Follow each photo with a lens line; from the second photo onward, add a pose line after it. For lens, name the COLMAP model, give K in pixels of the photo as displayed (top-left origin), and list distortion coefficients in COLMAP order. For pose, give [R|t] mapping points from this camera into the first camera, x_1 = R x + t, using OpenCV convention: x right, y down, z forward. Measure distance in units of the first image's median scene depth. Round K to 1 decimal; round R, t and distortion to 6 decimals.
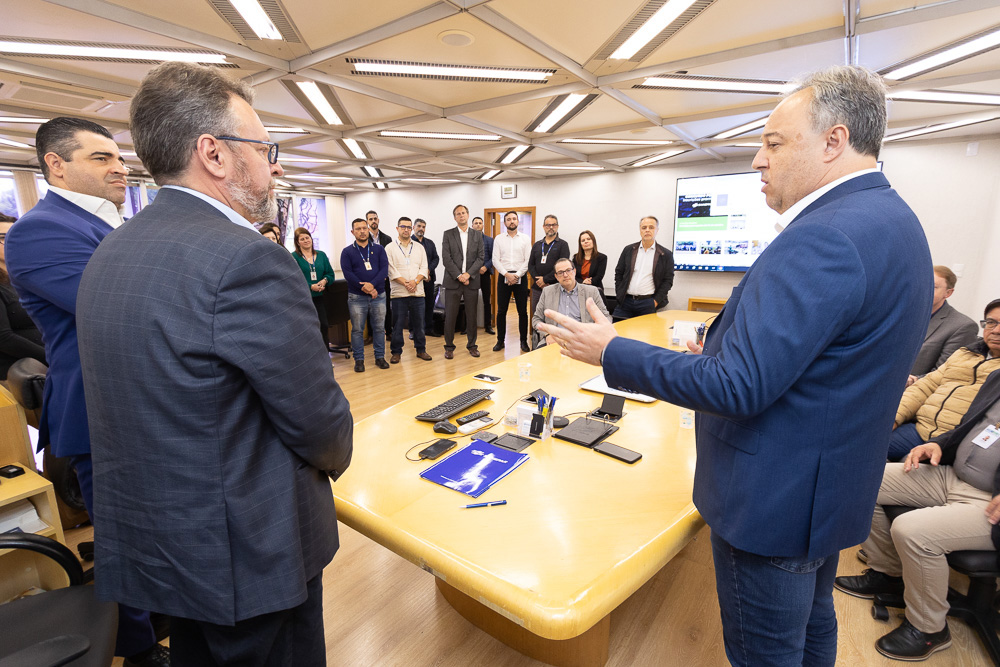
lens RADIAL K [[467.5, 0, 474.4], [0, 467.5, 337.7], [0, 0, 1]] dist [0.005412, -0.001302]
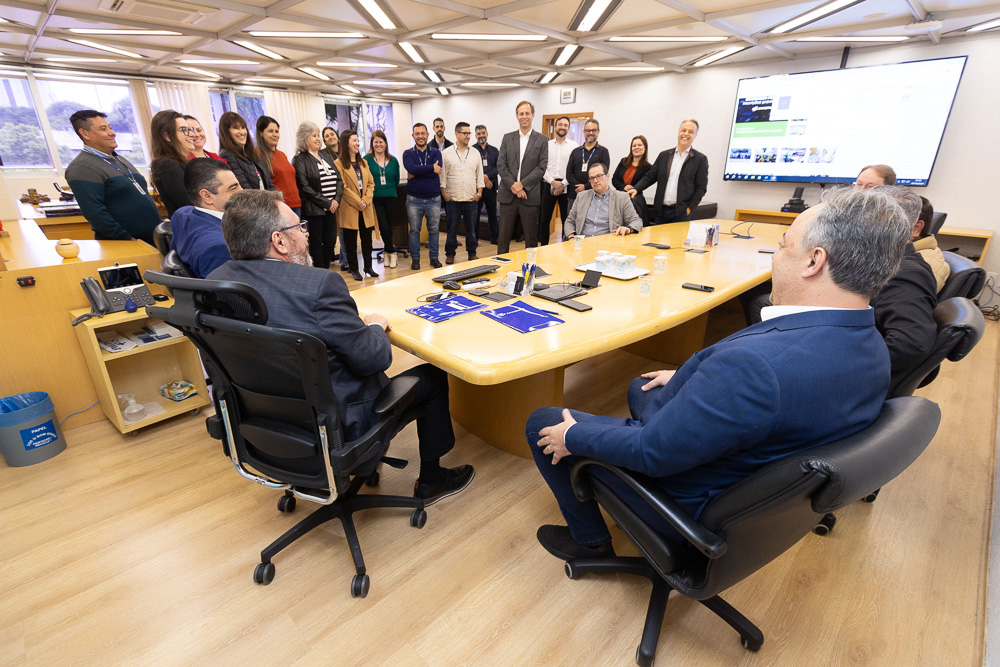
lens RADIAL K [[467.5, 0, 476.1], [0, 467.5, 344.2], [0, 0, 1]] dist [0.005412, -0.001302]
pose [[0.987013, 0.069006, -0.145061, 0.076946], [-0.042260, 0.982765, 0.179962, 0.042749], [0.154980, -0.171495, 0.972919, -0.108241]]
